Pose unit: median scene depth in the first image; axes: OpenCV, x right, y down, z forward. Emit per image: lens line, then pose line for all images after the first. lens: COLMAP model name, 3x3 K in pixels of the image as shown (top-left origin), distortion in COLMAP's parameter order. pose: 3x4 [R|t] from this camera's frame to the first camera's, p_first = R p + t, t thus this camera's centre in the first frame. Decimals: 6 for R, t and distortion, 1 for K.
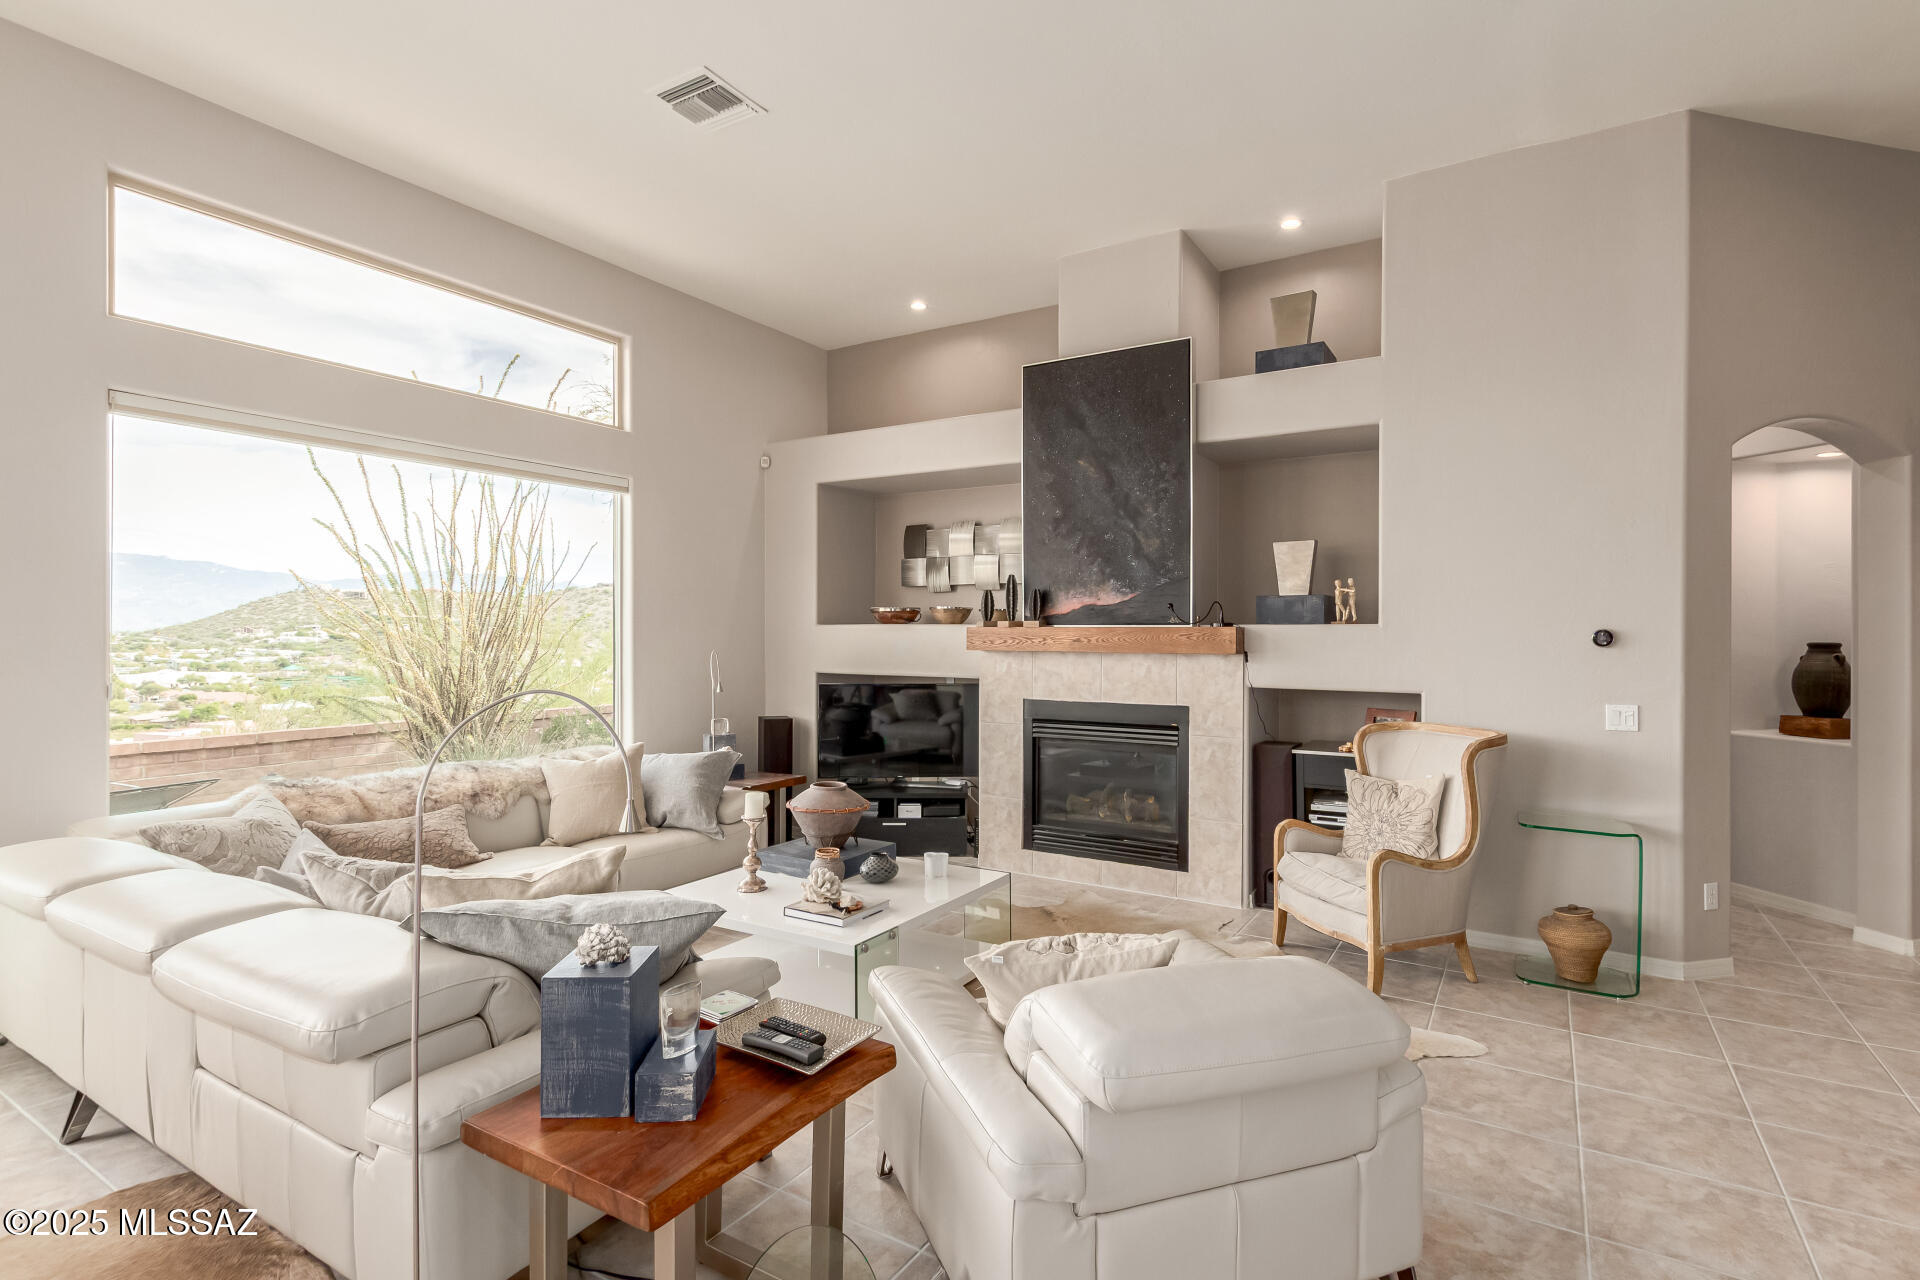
lens RADIAL K [[906.9, 0, 952.3], [0, 906.9, 635.6], [0, 0, 1]] dist [0.005657, -0.005866]
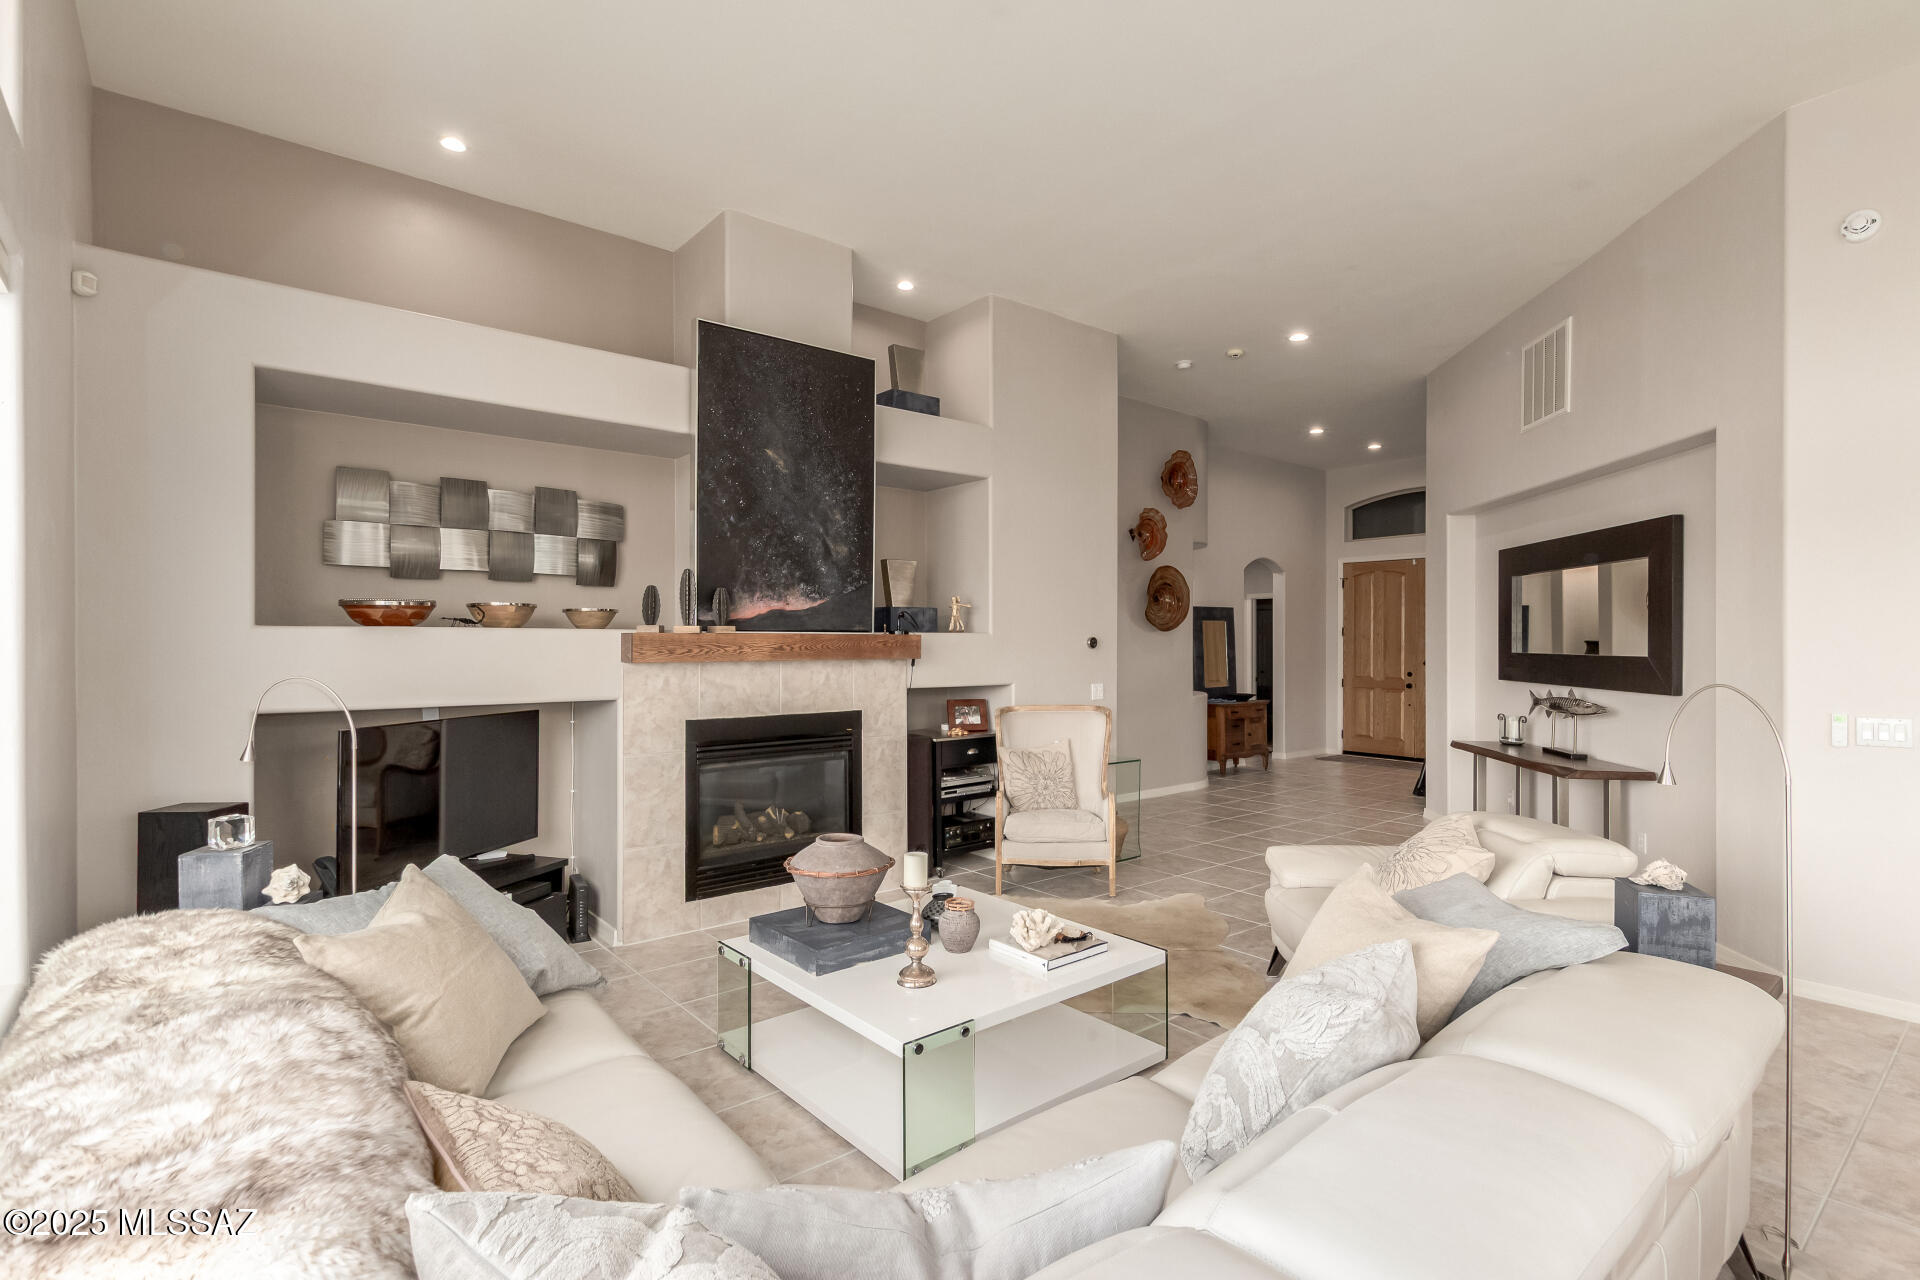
lens RADIAL K [[906.9, 0, 996.6], [0, 906.9, 643.2], [0, 0, 1]] dist [0.005657, -0.005866]
pose [[0.319666, -0.005899, 0.947512, -0.663429], [0.003476, 0.999981, 0.005053, -0.003850], [-0.947524, 0.001678, 0.319680, 0.508367]]
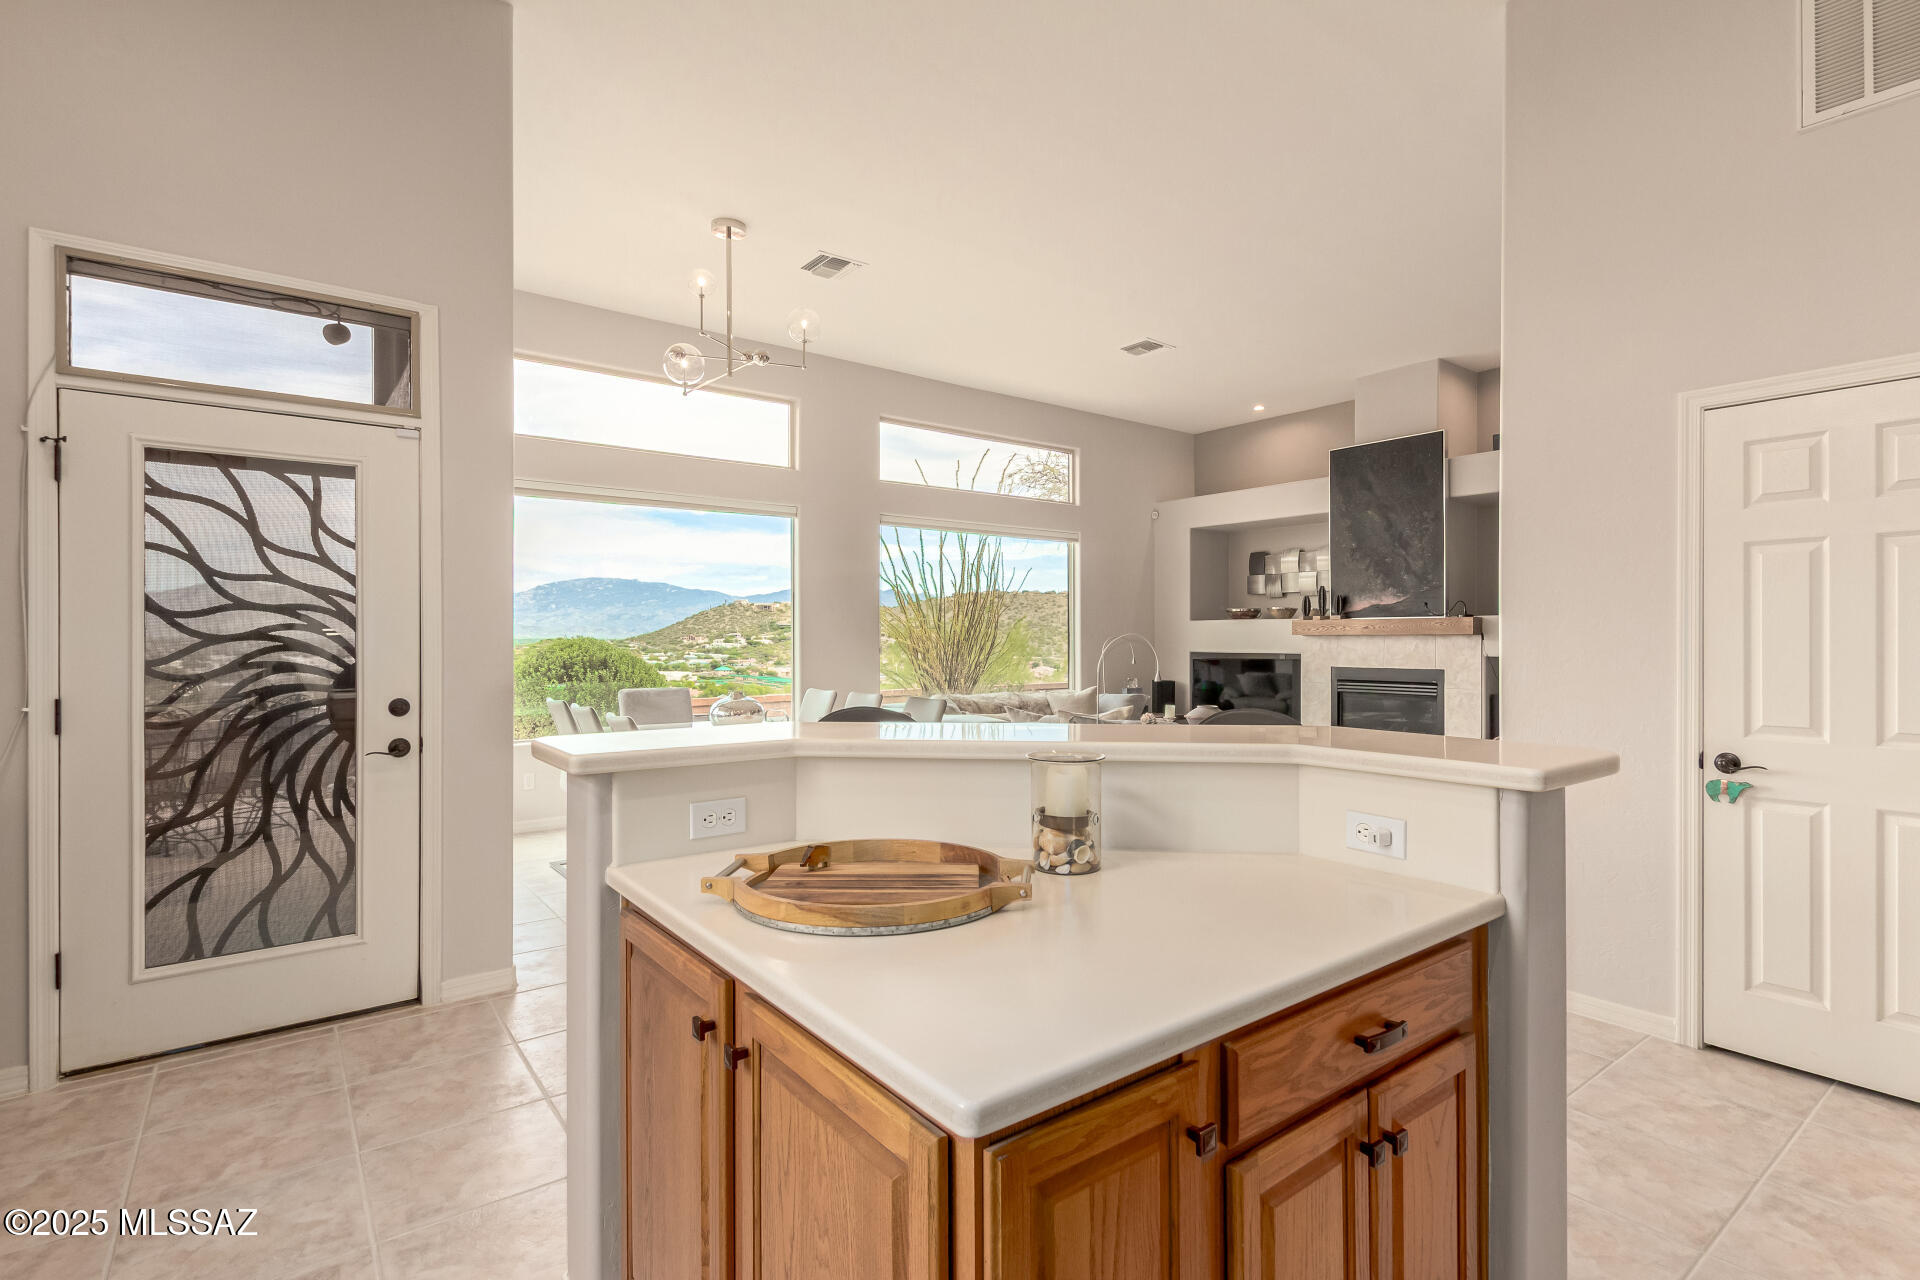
lens RADIAL K [[906.9, 0, 944.7], [0, 906.9, 633.6], [0, 0, 1]] dist [0.005657, -0.005866]
pose [[0.923857, -0.002268, -0.382731, 0.067020], [-0.002151, 0.999936, -0.011118, 0.035386], [0.382732, 0.011095, 0.923793, -0.719621]]
